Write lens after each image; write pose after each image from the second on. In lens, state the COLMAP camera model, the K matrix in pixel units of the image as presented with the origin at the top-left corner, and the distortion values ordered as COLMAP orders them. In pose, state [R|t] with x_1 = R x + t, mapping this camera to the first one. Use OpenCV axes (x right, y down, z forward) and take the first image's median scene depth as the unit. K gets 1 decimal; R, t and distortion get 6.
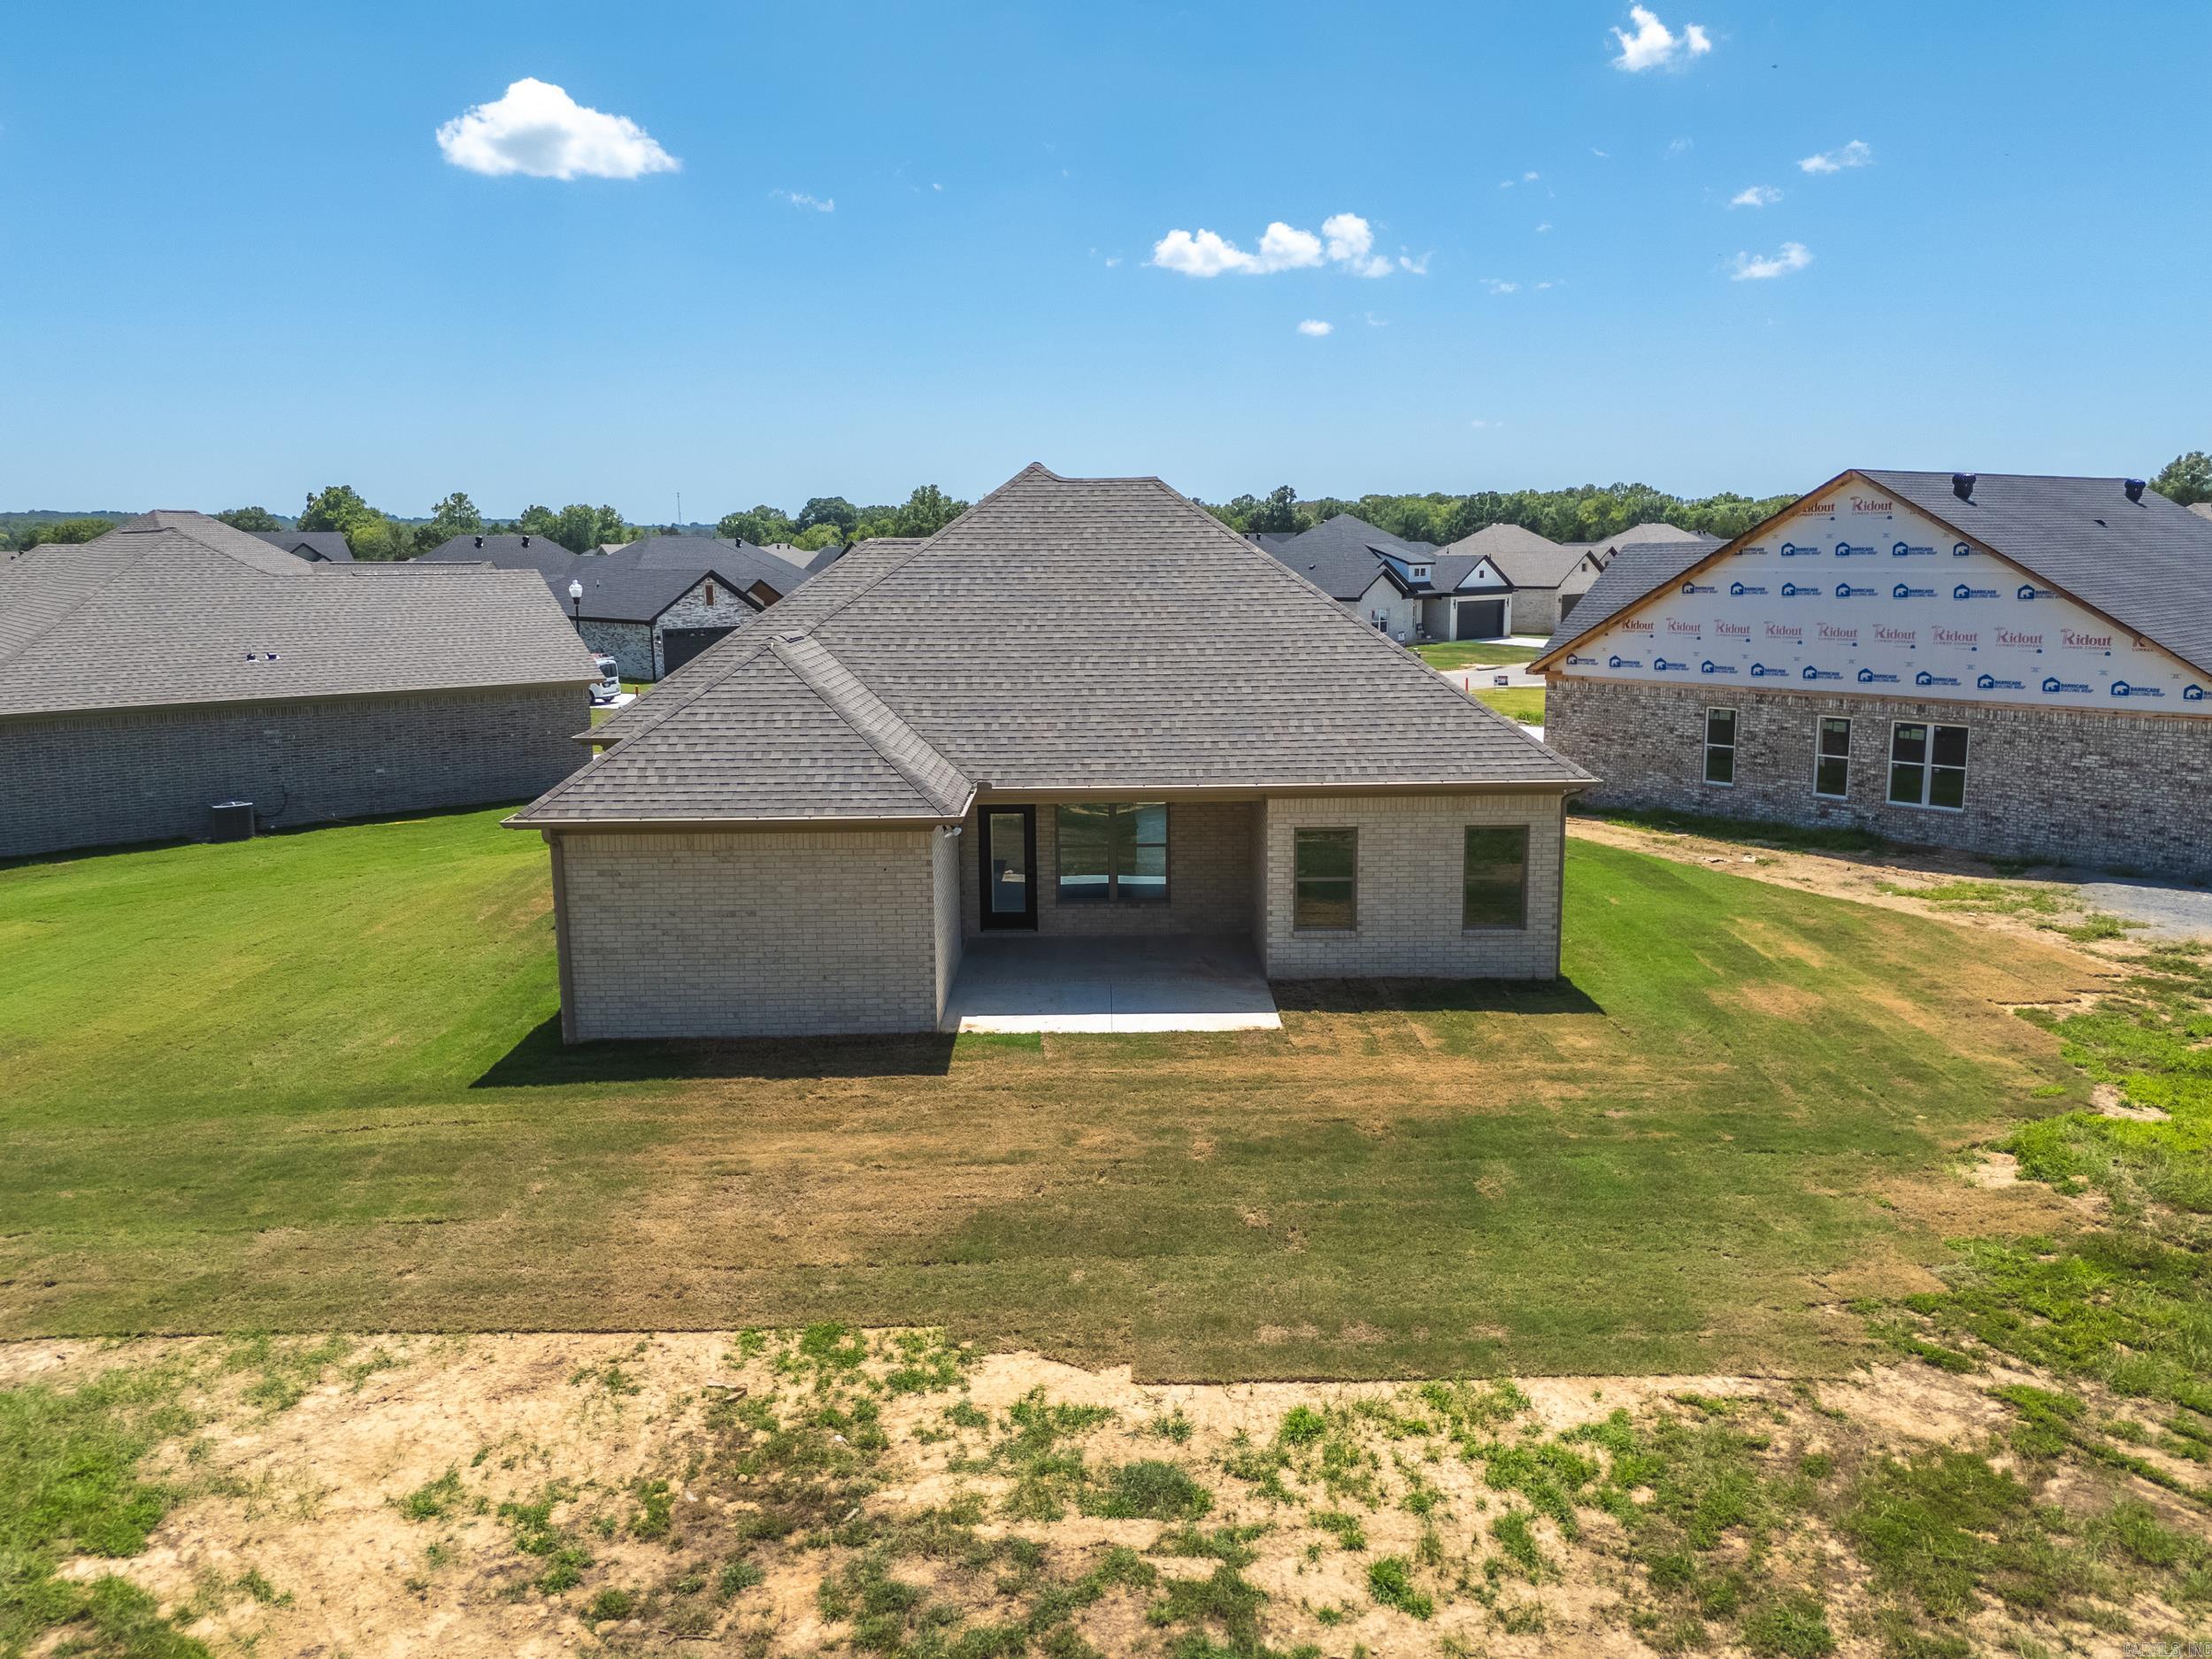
lens RADIAL K [[1535.9, 0, 1106.0], [0, 1535.9, 829.5], [0, 0, 1]] dist [0.064288, -0.048371]
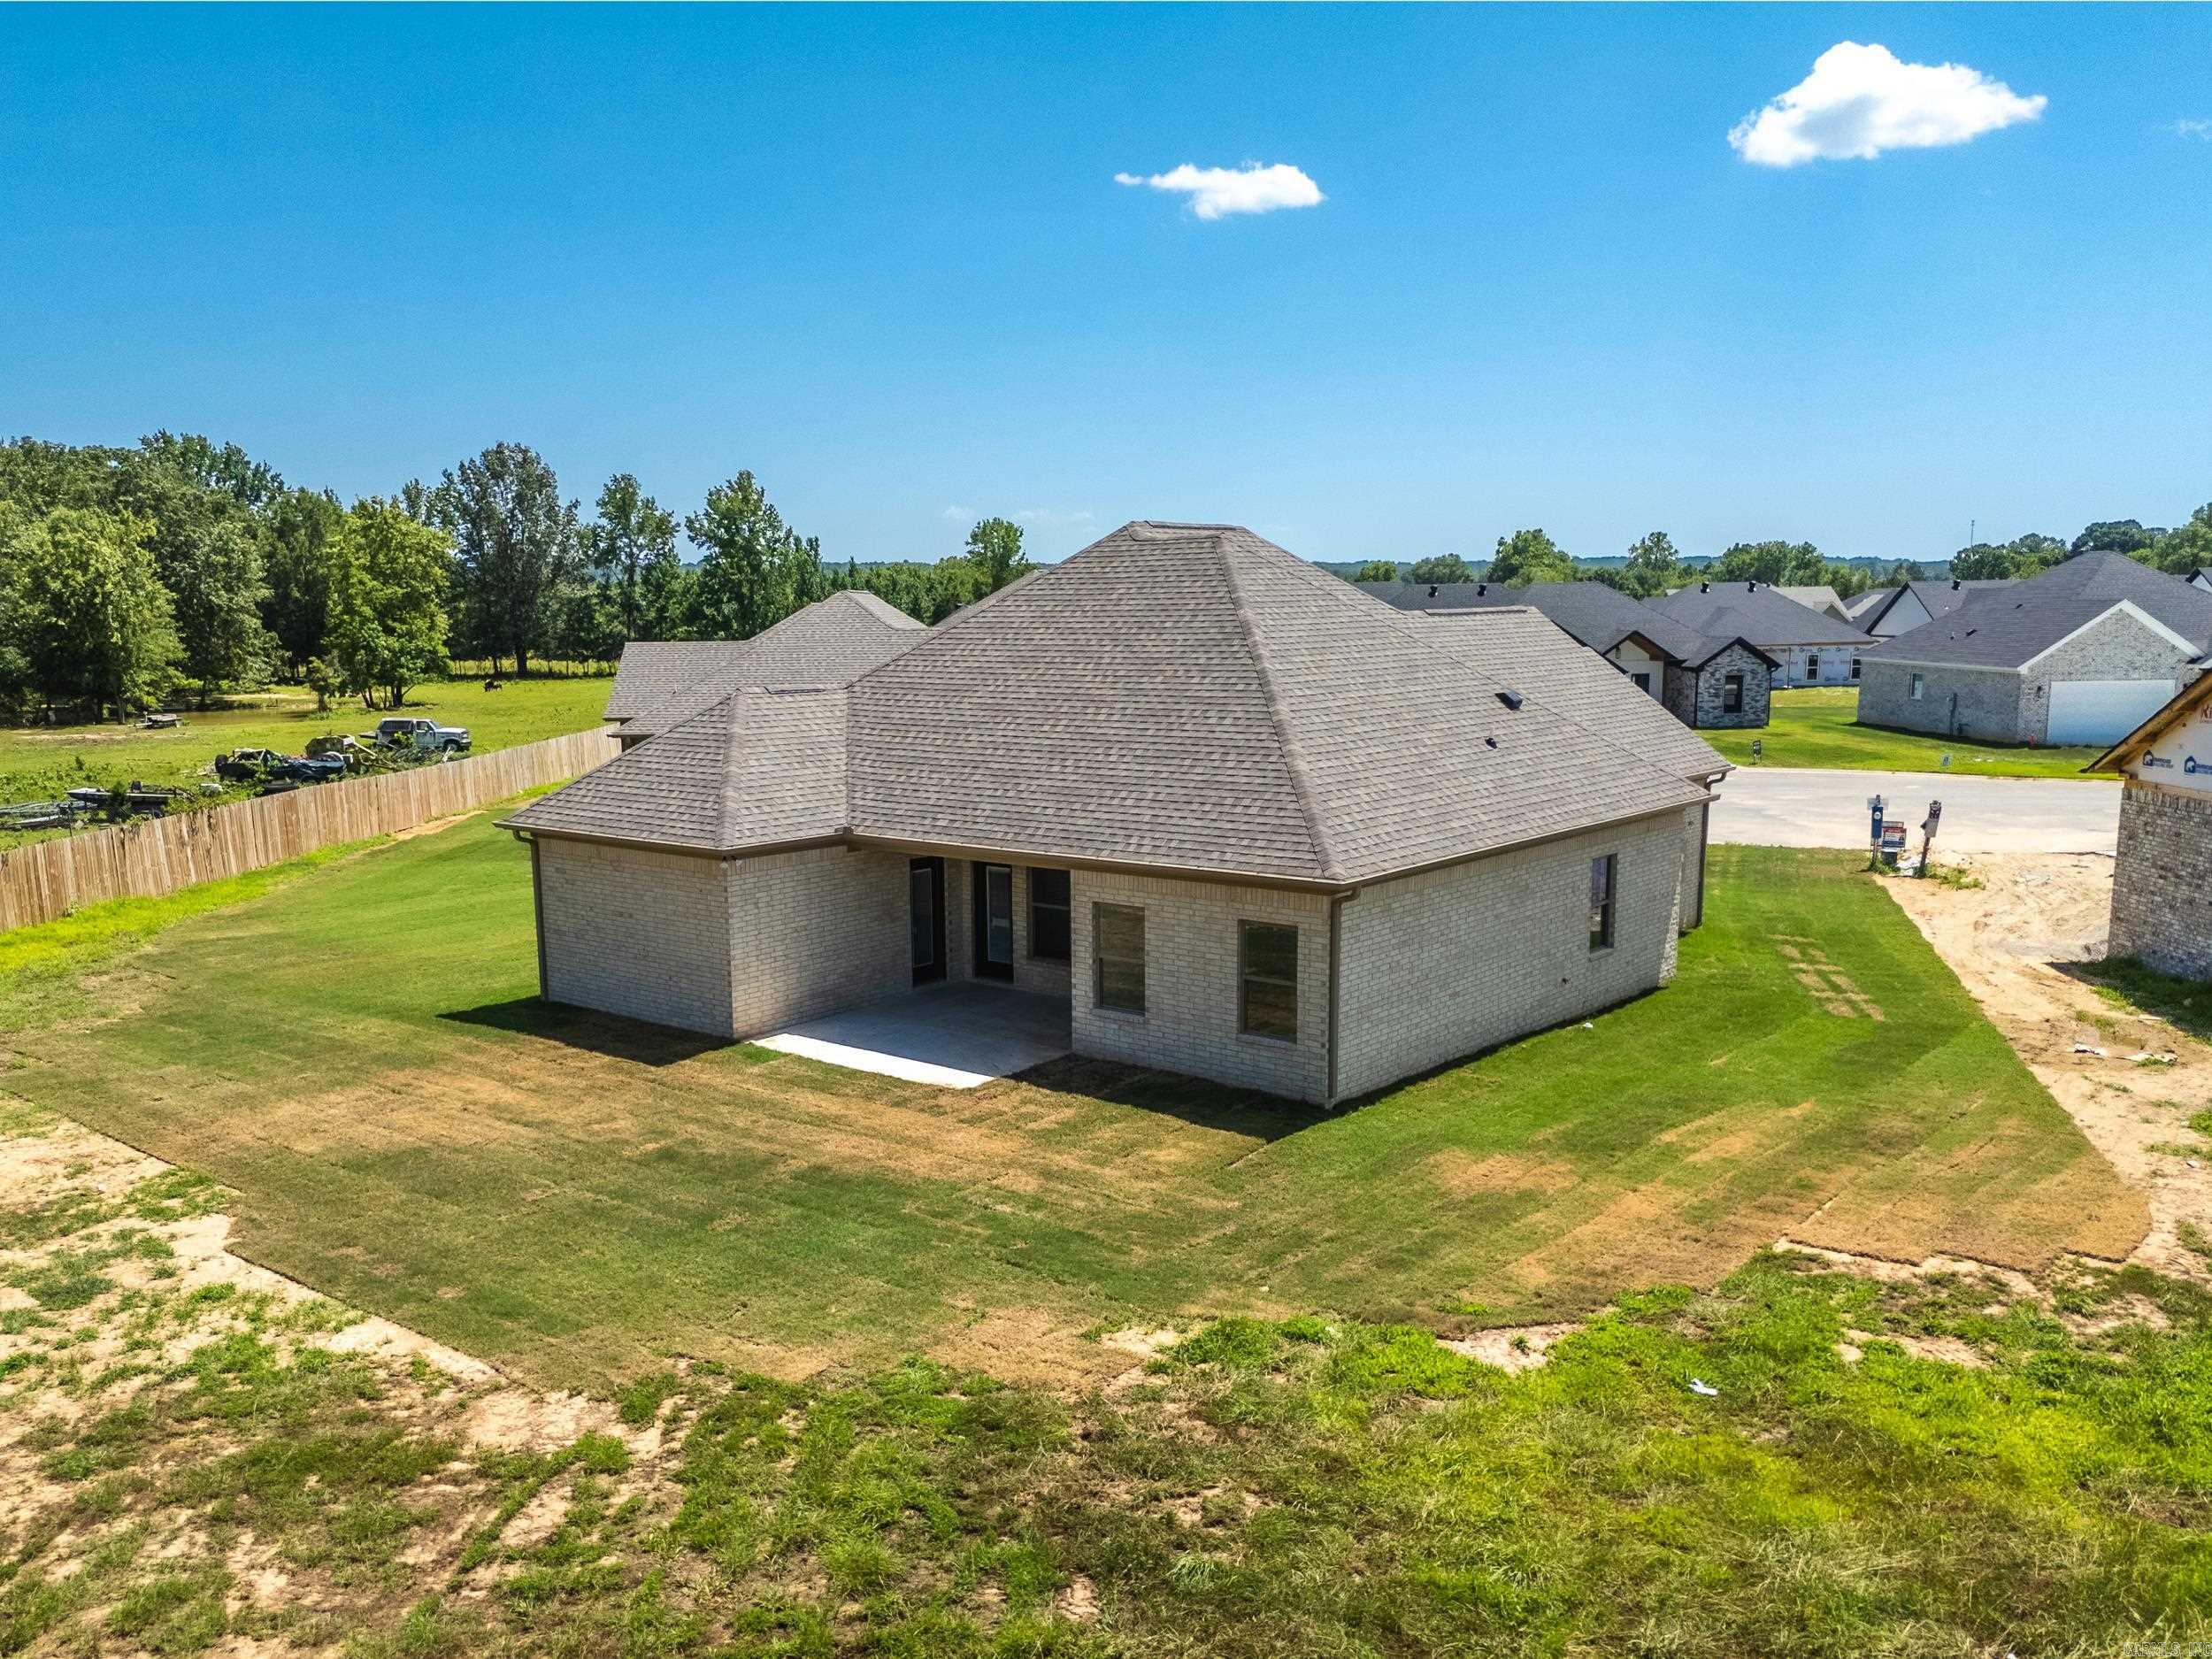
lens RADIAL K [[1726.2, 0, 1080.5], [0, 1726.2, 832.3], [0, 0, 1]] dist [0.046615, -0.007146]
pose [[0.770304, 0.081345, -0.632467, 1.031615], [-0.107776, 0.994169, -0.003399, -0.051084], [0.628503, 0.070783, 0.774580, 0.182300]]
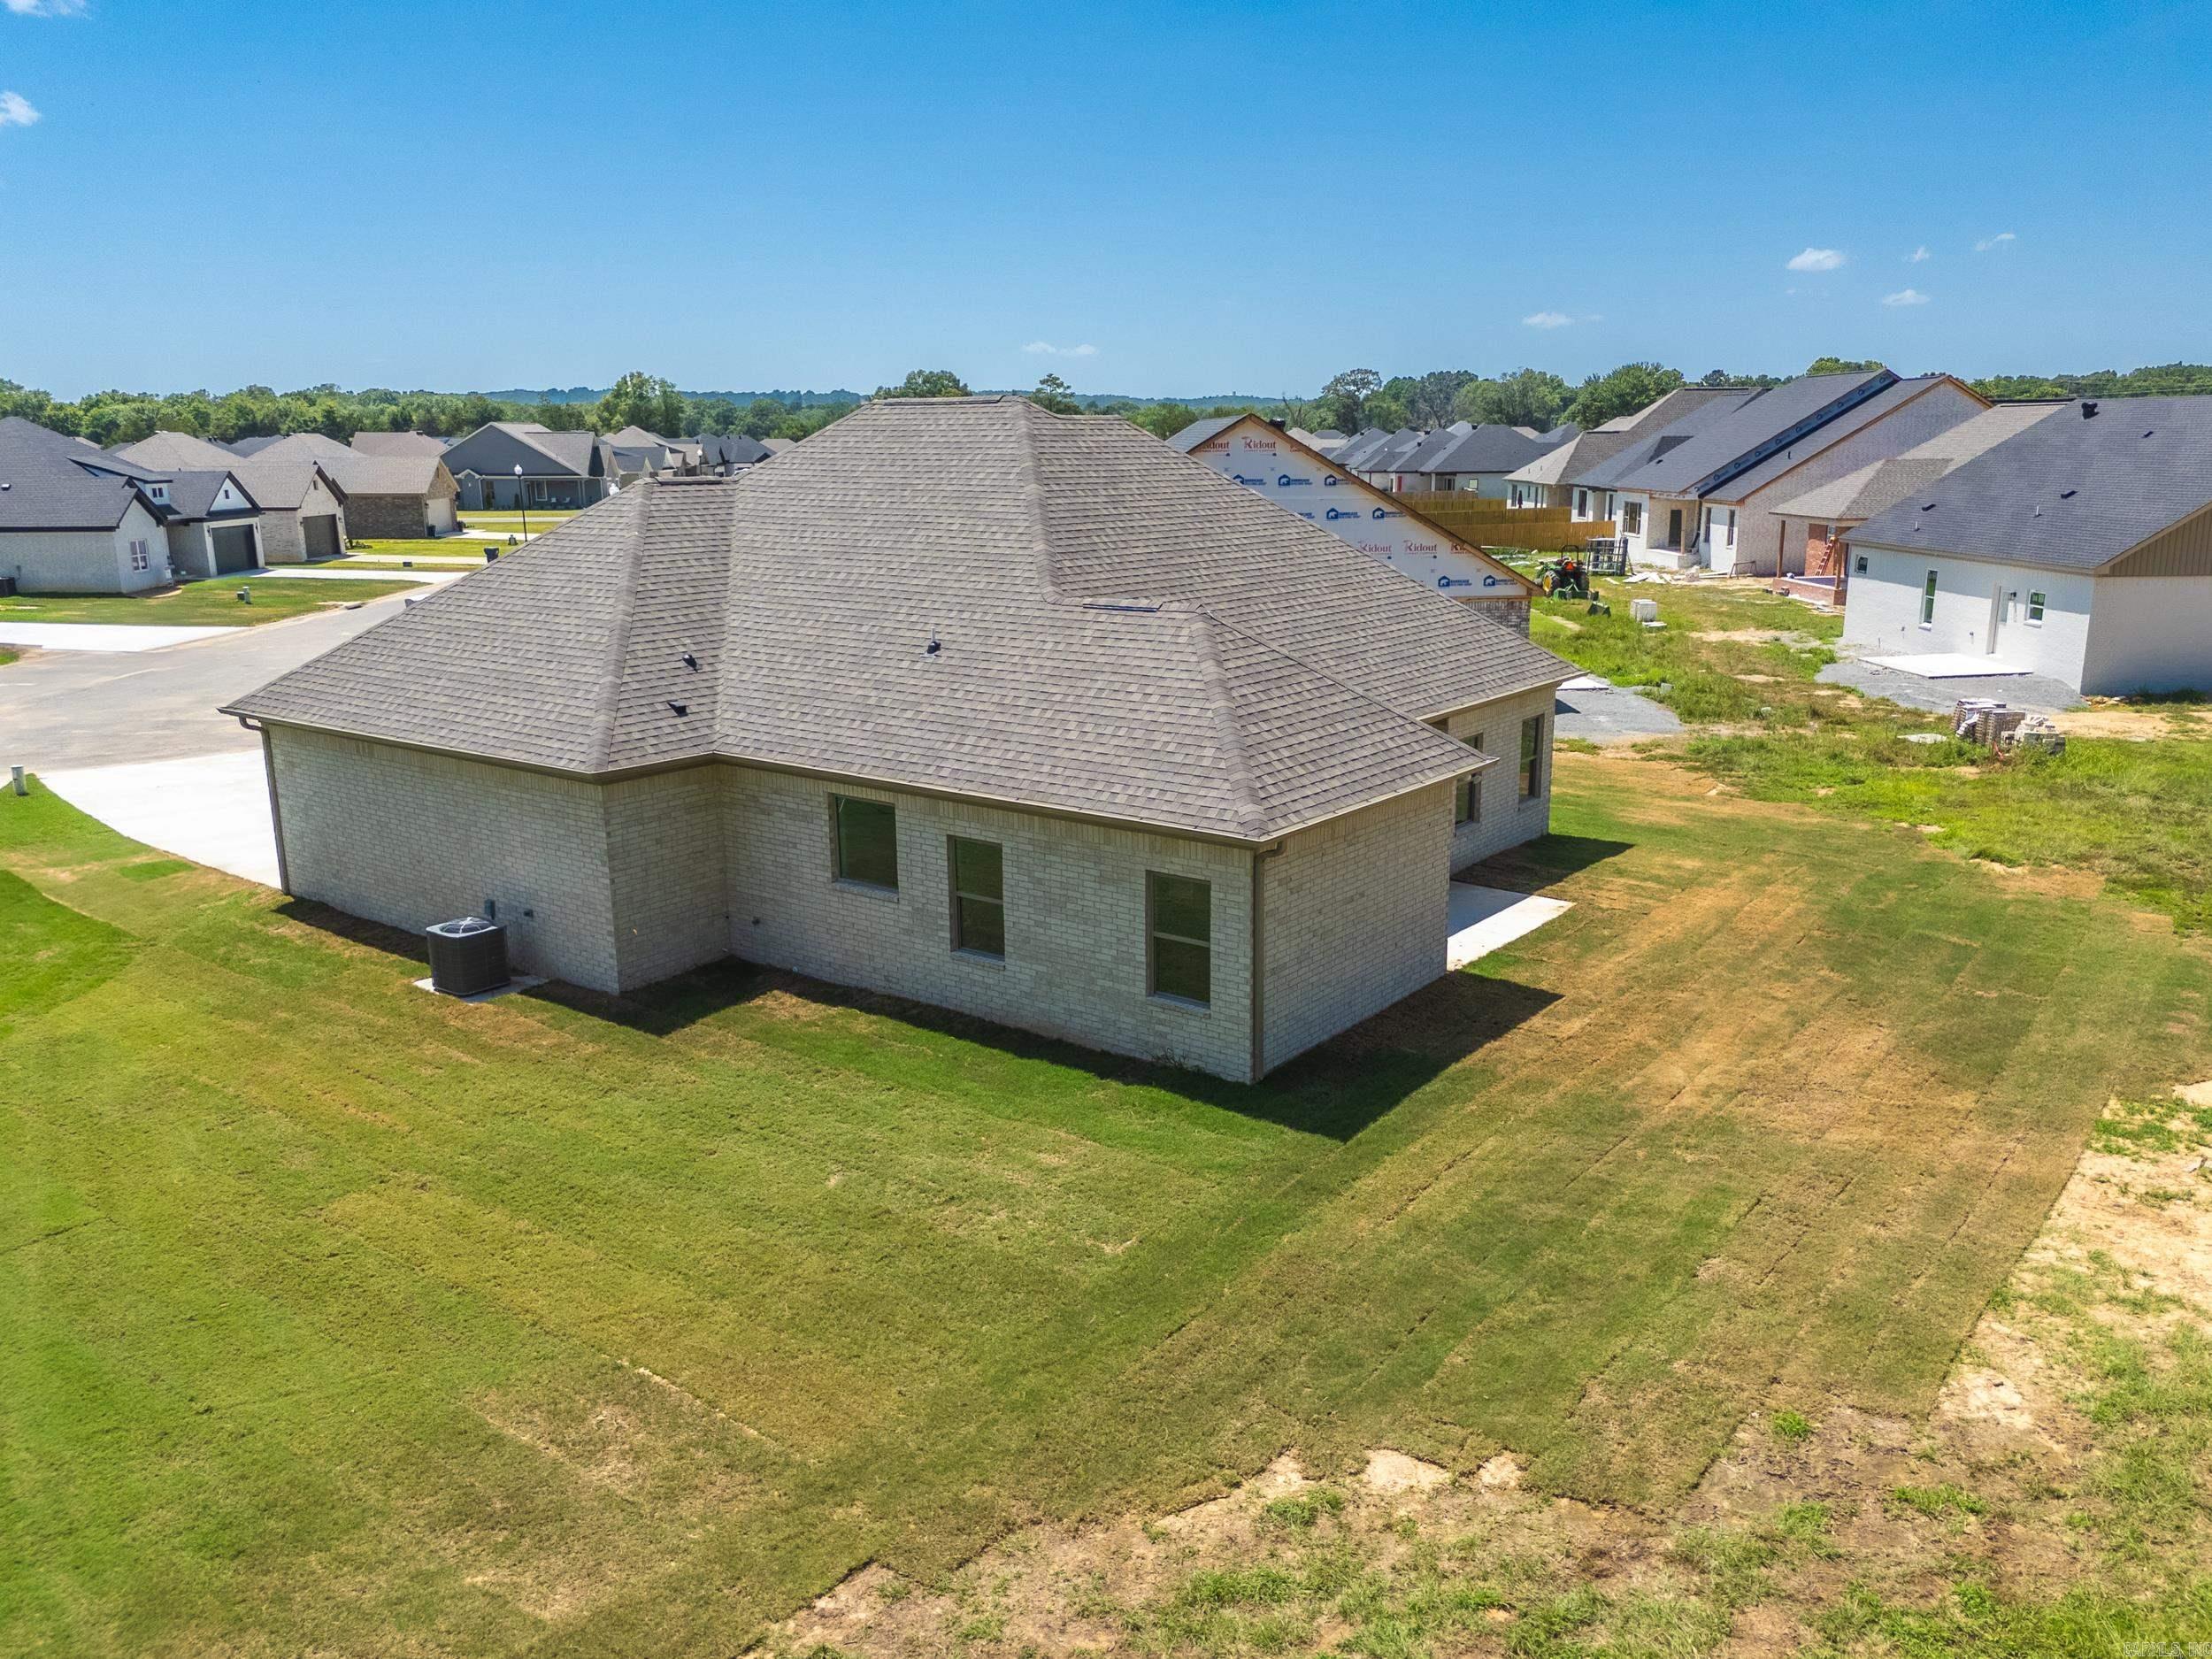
lens RADIAL K [[1631.1, 0, 1114.9], [0, 1631.1, 822.0], [0, 0, 1]] dist [0.082247, -0.093998]
pose [[0.632193, -0.170102, 0.755908, -1.230368], [0.141156, 0.984562, 0.103502, -0.130984], [-0.761844, 0.041268, 0.646444, 0.531466]]
